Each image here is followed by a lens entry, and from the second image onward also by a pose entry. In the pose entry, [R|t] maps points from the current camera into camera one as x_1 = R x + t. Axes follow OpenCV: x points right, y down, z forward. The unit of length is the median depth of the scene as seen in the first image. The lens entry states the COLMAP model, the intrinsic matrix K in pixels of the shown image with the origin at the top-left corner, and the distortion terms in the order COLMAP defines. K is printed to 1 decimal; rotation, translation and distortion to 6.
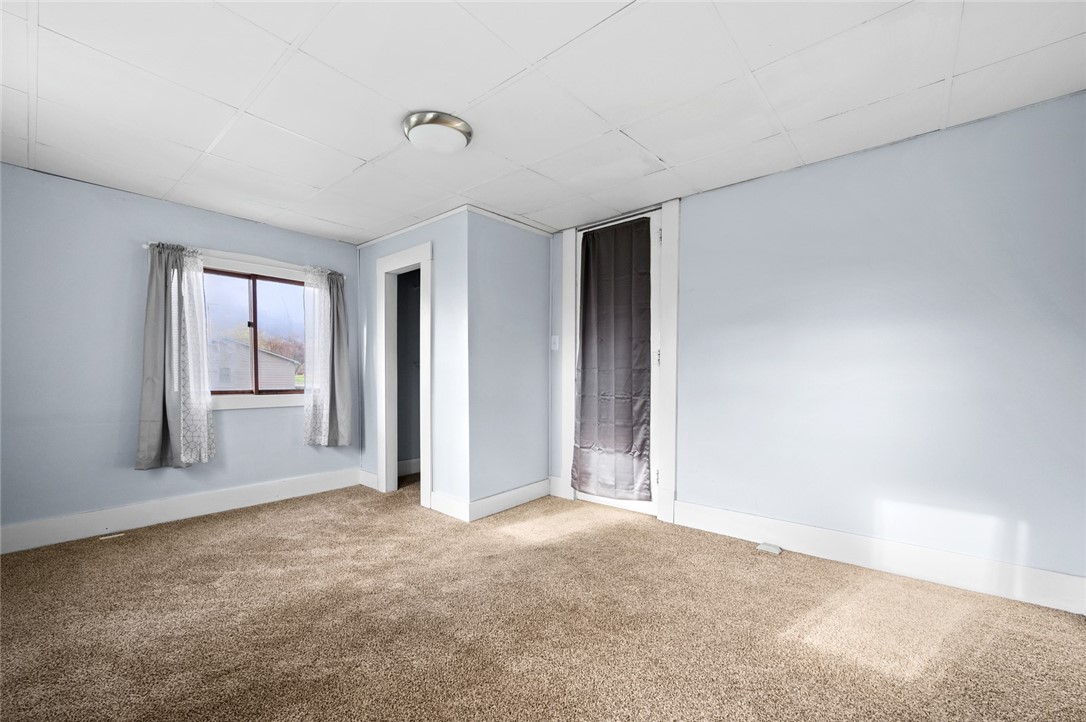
lens RADIAL K [[429.8, 0, 554.0], [0, 429.8, 388.8], [0, 0, 1]] dist [-0.001777, -0.000195]
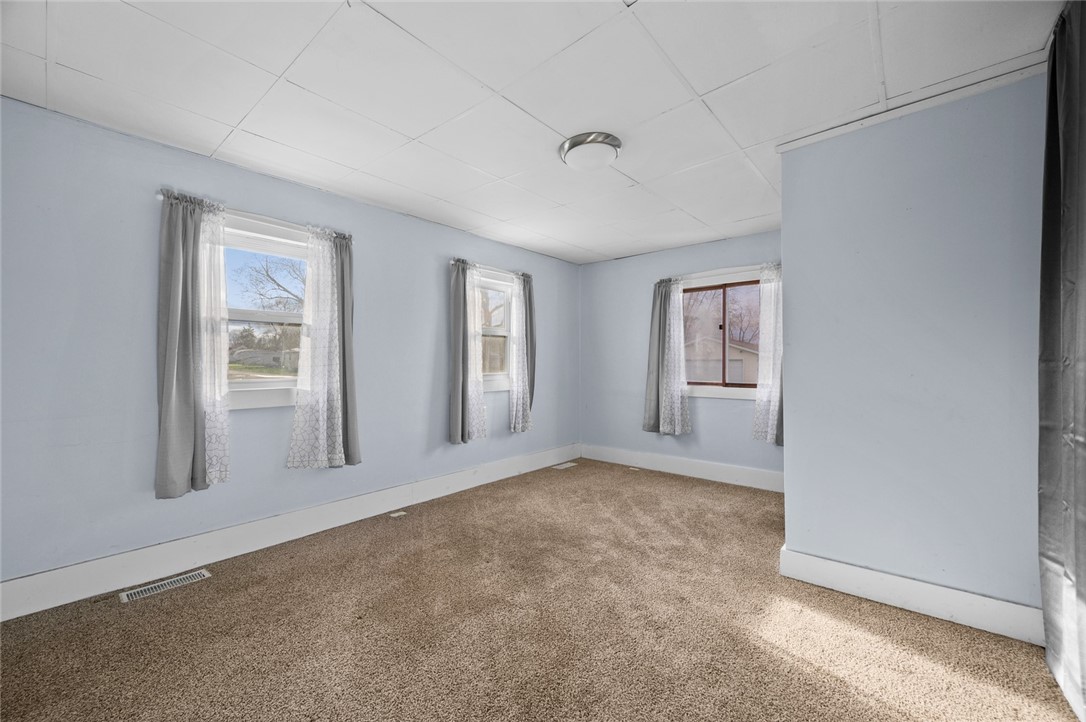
lens RADIAL K [[429.8, 0, 543.9], [0, 429.8, 362.8], [0, 0, 1]] dist [-0.001777, -0.000195]
pose [[-0.008540, -0.006354, -0.999943, 0.533291], [-0.036029, 0.999332, -0.006043, -0.029832], [0.999314, 0.035975, -0.008763, 0.589068]]
